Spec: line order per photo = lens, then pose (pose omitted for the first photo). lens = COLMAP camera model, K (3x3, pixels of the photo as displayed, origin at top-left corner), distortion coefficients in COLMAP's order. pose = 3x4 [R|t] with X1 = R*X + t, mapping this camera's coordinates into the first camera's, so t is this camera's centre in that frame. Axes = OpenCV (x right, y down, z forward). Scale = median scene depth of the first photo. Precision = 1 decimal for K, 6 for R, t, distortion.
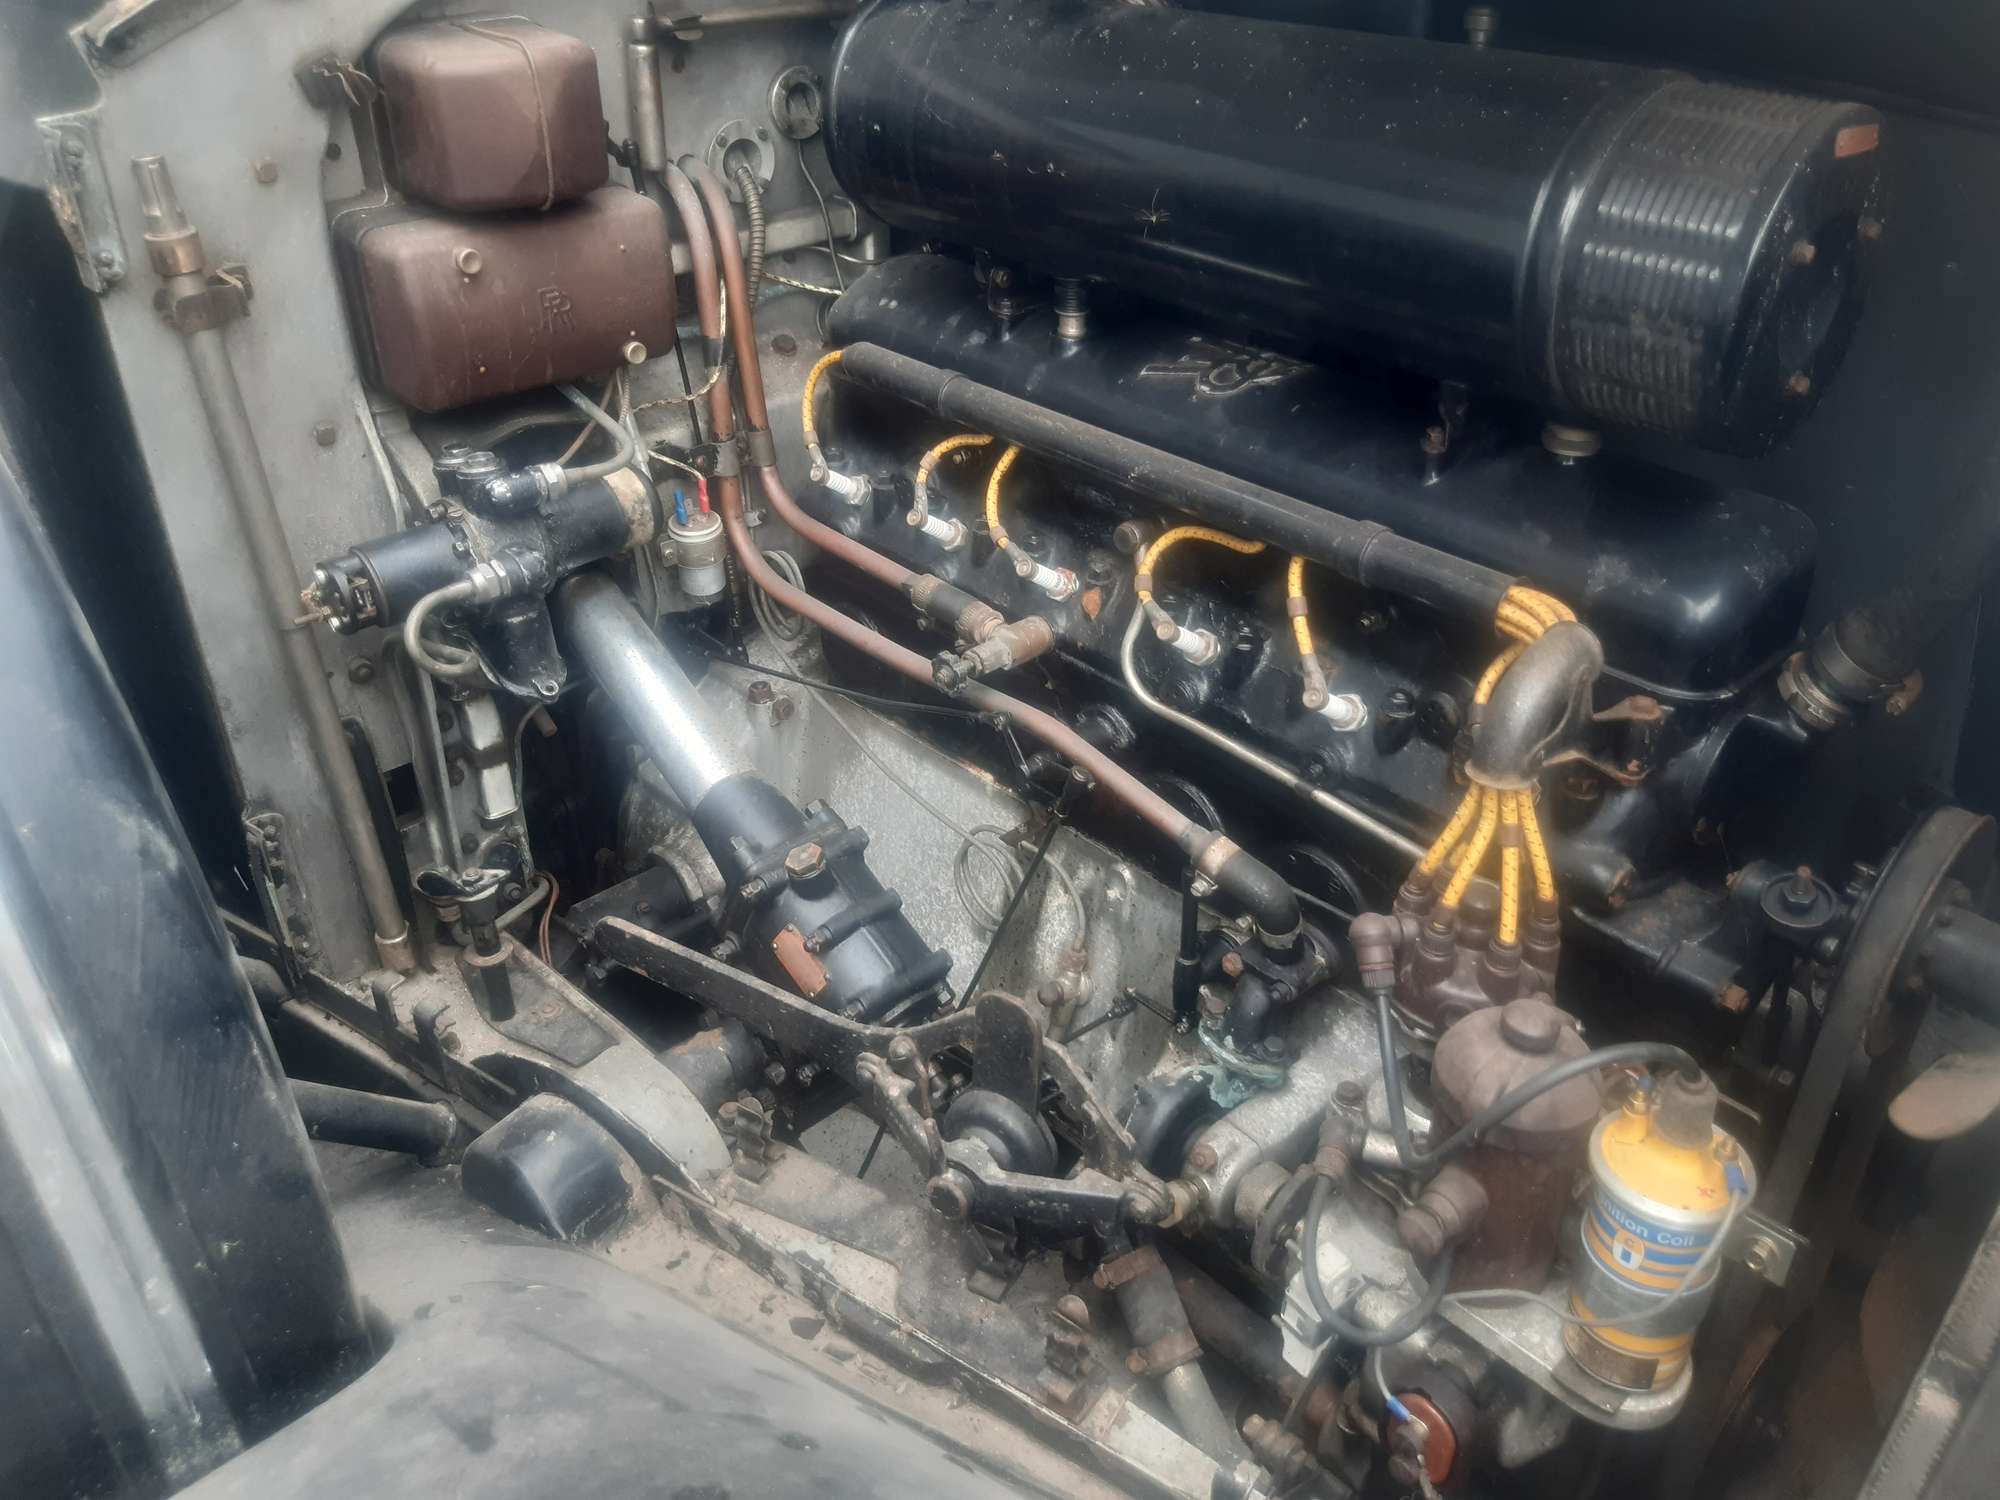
lens RADIAL K [[1658.3, 0, 990.8], [0, 1658.3, 747.9], [0, 0, 1]] dist [0.090638, -0.190926]
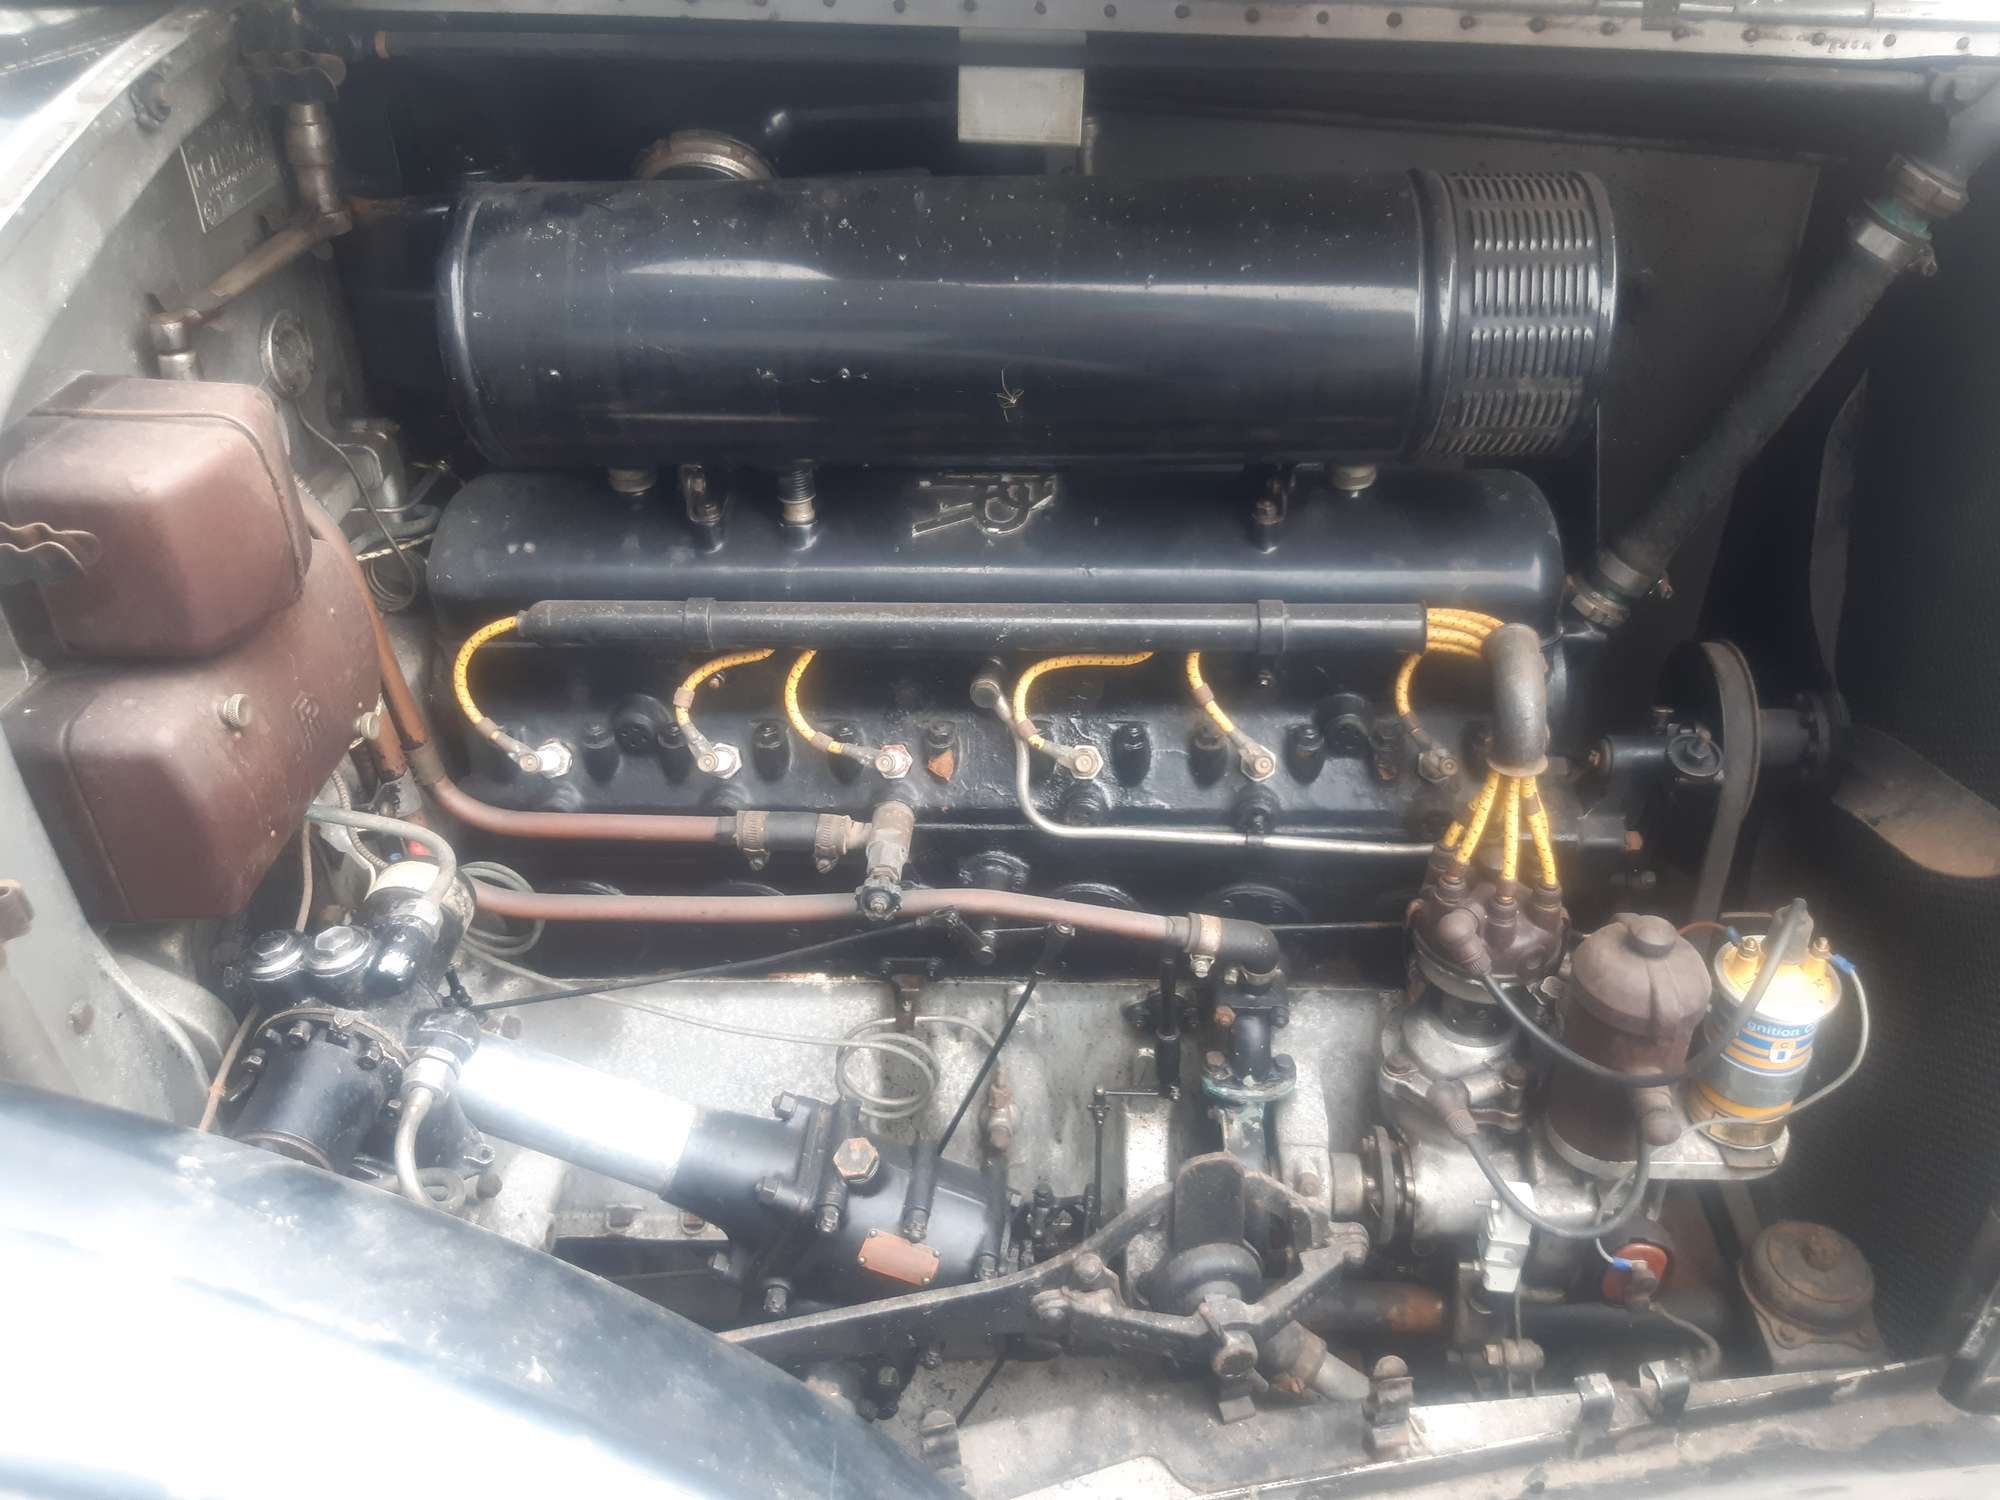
lens RADIAL K [[1679.5, 0, 995.6], [0, 1679.5, 717.4], [0, 0, 1]] dist [0.085860, -0.170975]
pose [[0.694912, -0.405165, 0.594087, -0.513566], [0.384575, 0.907481, 0.169057, -0.279175], [-0.607618, 0.110991, 0.786436, 0.205569]]
